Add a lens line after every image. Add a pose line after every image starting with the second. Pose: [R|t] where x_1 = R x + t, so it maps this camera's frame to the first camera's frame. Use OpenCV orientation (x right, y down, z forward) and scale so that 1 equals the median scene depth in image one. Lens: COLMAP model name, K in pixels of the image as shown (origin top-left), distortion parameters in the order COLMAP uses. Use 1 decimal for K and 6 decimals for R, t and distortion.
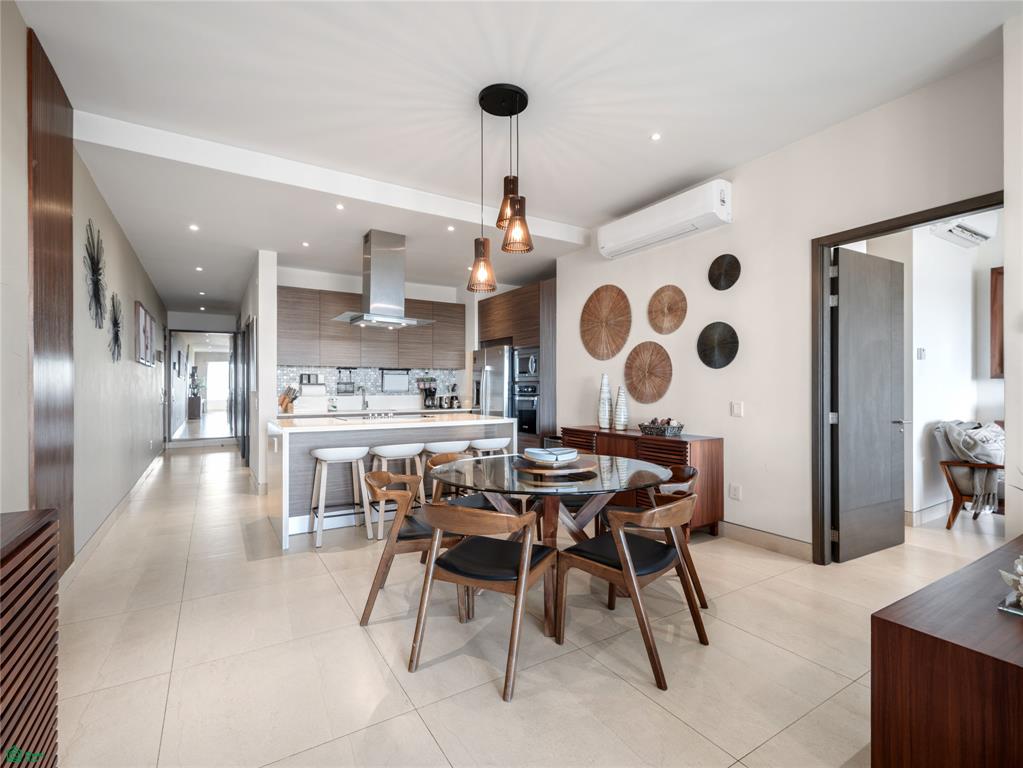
lens RADIAL K [[486.1, 0, 508.4], [0, 486.1, 389.1], [0, 0, 1]] dist [-0.003424, 0.000161]
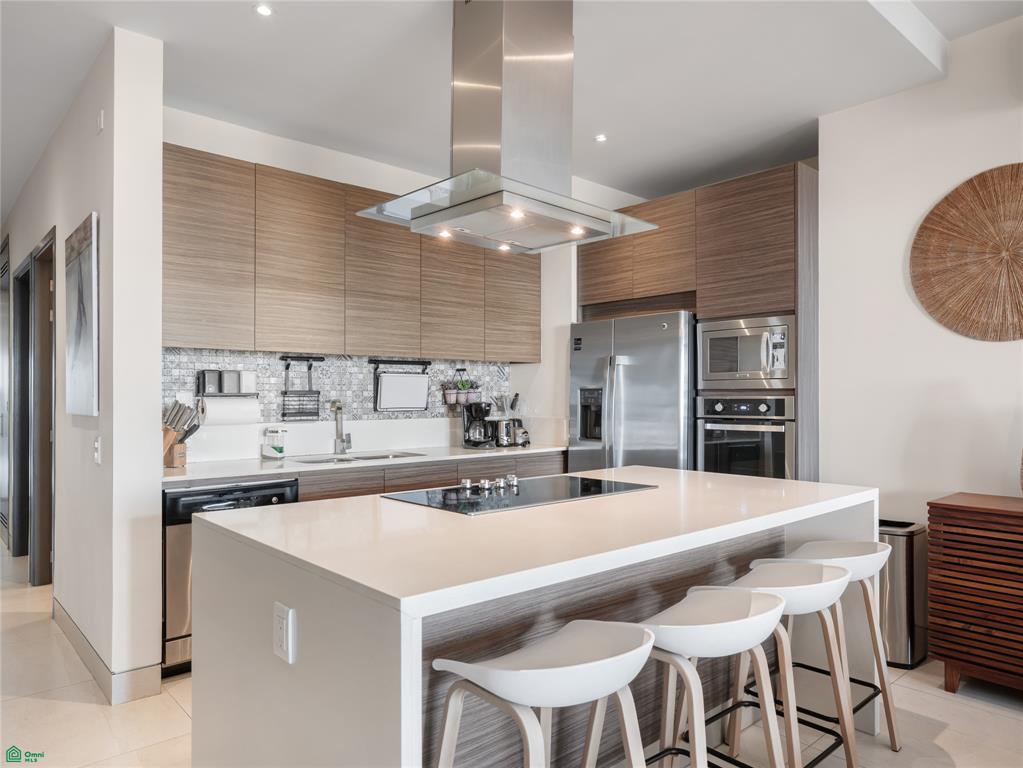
lens RADIAL K [[691.9, 0, 509.8], [0, 691.9, 390.9], [0, 0, 1]] dist [-0.002484, -0.000994]
pose [[0.985900, 0.001233, 0.167331, -0.257550], [0.000335, 0.999956, -0.009343, -0.007960], [-0.167336, 0.009268, 0.985856, 0.370573]]
